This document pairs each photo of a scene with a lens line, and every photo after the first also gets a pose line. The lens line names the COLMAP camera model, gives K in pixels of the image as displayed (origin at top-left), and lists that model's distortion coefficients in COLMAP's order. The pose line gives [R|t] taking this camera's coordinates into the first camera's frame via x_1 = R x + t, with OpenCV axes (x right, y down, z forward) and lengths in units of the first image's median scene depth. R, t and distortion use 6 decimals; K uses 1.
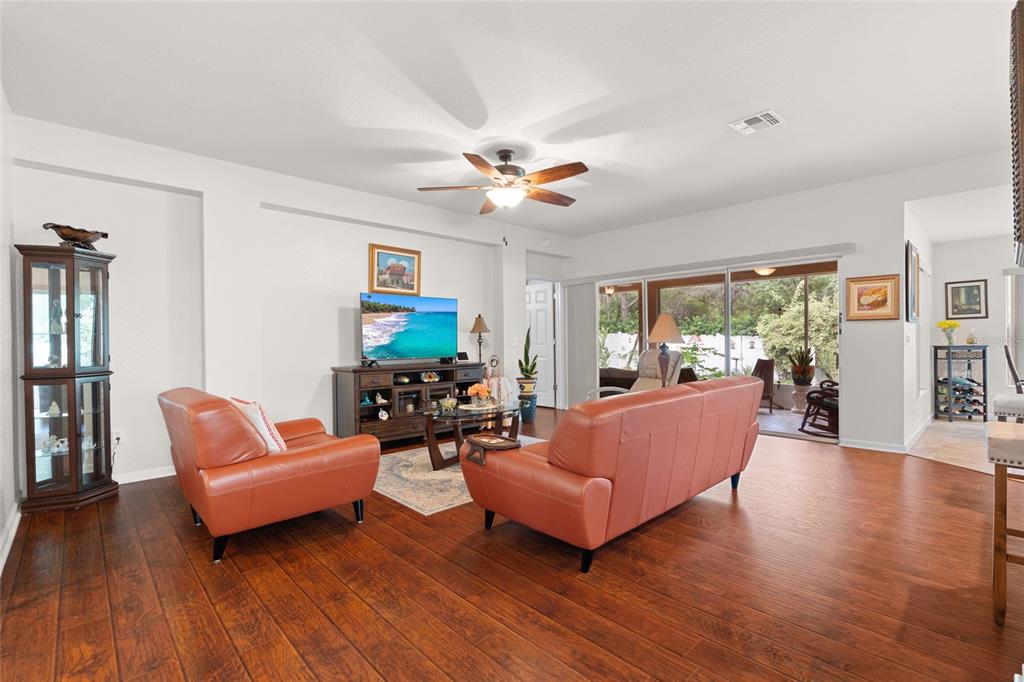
lens RADIAL K [[459.6, 0, 512.0], [0, 459.6, 341.0], [0, 0, 1]] dist [-0.001991, -0.000237]
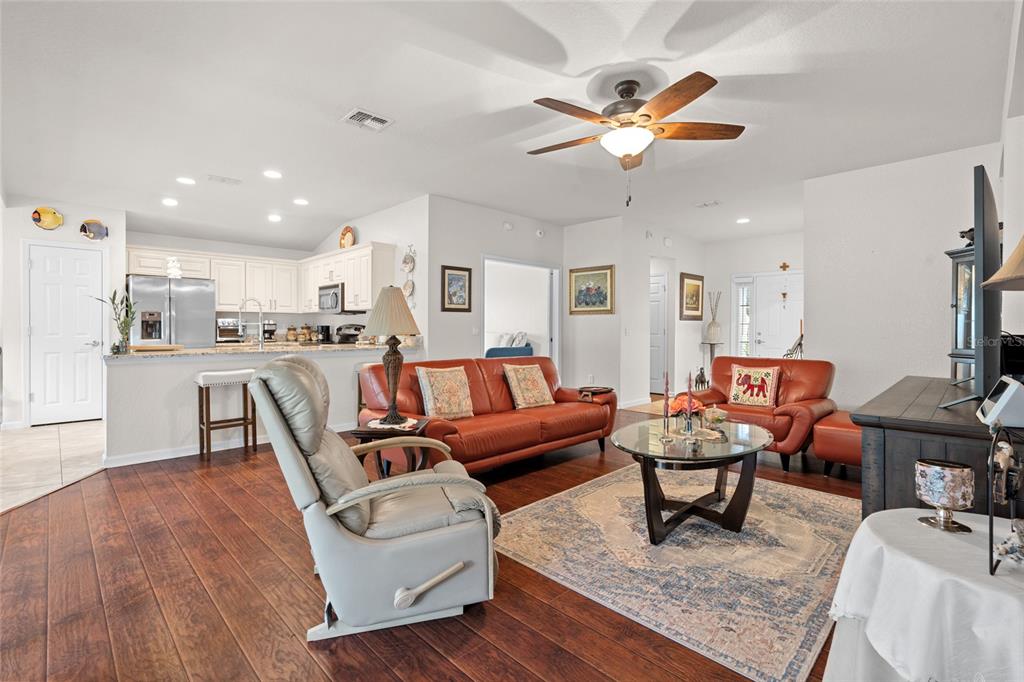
lens RADIAL K [[464.8, 0, 512.1], [0, 464.8, 334.1], [0, 0, 1]] dist [-0.007349, 0.000502]
pose [[-0.999613, 0.008454, -0.026484, 0.132538], [0.008025, 0.999836, 0.016246, -0.004168], [0.026617, 0.016027, -0.999517, 1.165027]]
